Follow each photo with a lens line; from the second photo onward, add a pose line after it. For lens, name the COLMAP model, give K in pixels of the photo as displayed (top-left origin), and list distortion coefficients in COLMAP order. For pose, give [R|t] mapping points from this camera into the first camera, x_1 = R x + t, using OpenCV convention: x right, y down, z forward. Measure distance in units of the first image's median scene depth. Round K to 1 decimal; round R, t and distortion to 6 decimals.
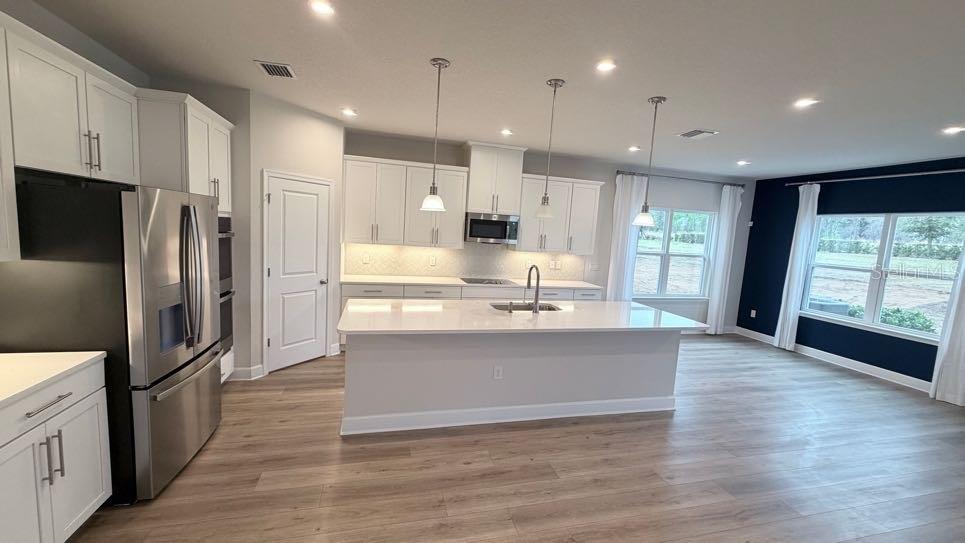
lens RADIAL K [[379.2, 0, 480.6], [0, 379.2, 279.4], [0, 0, 1]] dist [-0.003545, 0.000141]
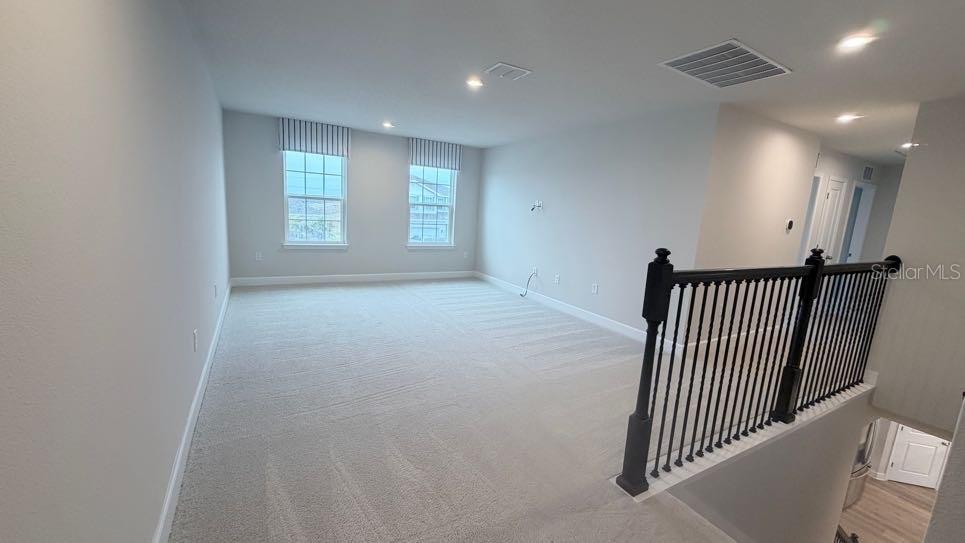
lens RADIAL K [[379.2, 0, 478.4], [0, 379.2, 275.7], [0, 0, 1]] dist [-0.003545, 0.000141]
pose [[0.256165, 0.108790, -0.960492, 0.772953], [-0.150041, 0.986078, 0.071671, -0.754297], [0.954917, 0.125754, 0.268922, -2.022776]]
